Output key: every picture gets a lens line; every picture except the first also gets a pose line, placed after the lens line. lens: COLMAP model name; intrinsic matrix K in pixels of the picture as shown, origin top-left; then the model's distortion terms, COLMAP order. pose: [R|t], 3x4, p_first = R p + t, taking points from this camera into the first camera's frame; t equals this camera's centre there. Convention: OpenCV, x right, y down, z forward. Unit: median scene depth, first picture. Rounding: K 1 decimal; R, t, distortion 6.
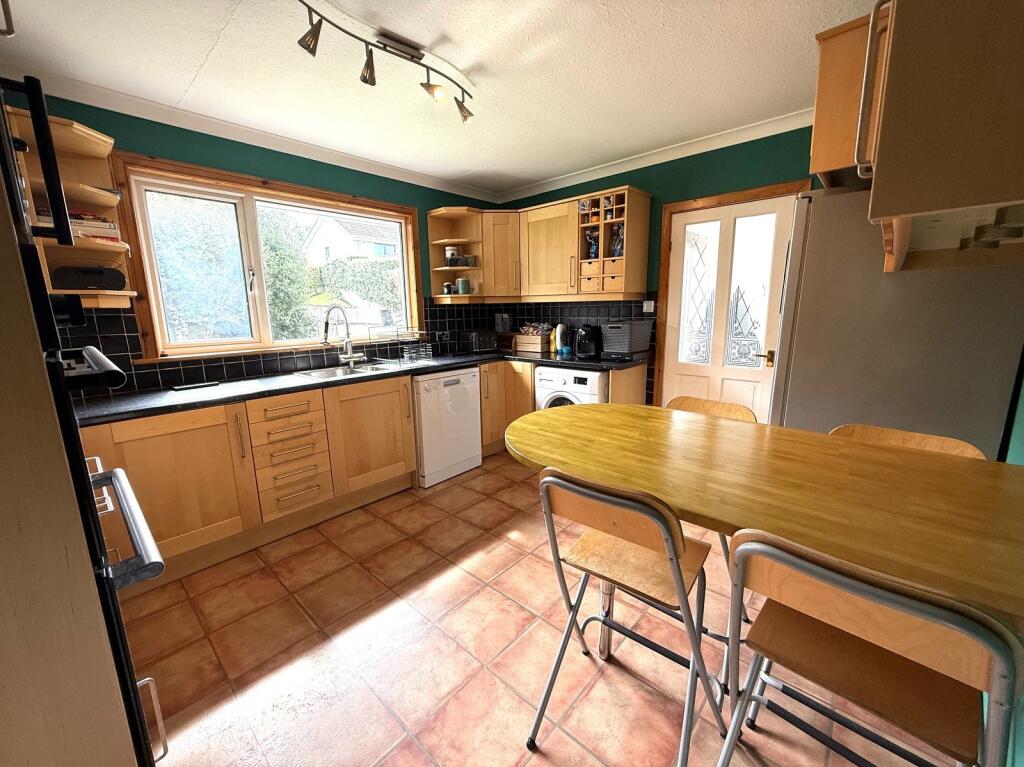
lens RADIAL K [[411.0, 0, 512.4], [0, 411.0, 383.6], [0, 0, 1]] dist [0.001840, 0.000180]
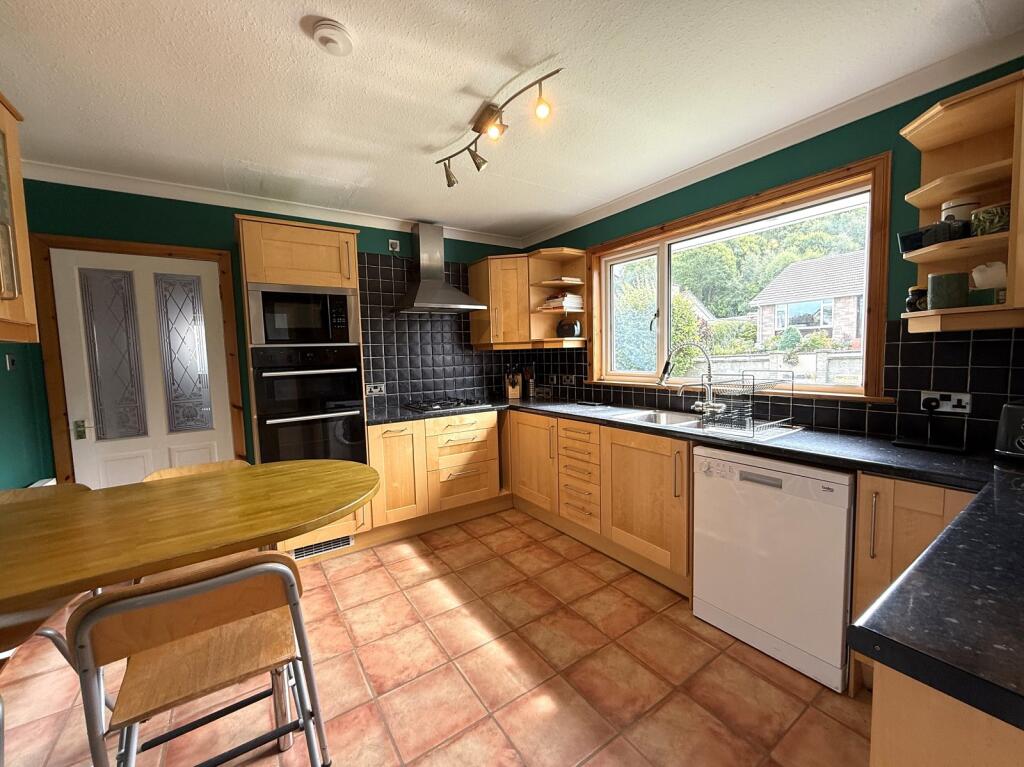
lens RADIAL K [[411.0, 0, 512.1], [0, 411.0, 383.0], [0, 0, 1]] dist [0.001840, 0.000180]
pose [[-0.244511, 0.097005, -0.964782, 0.606490], [-0.144295, 0.980265, 0.135131, -0.208213], [0.958850, 0.172254, -0.225688, 1.045540]]
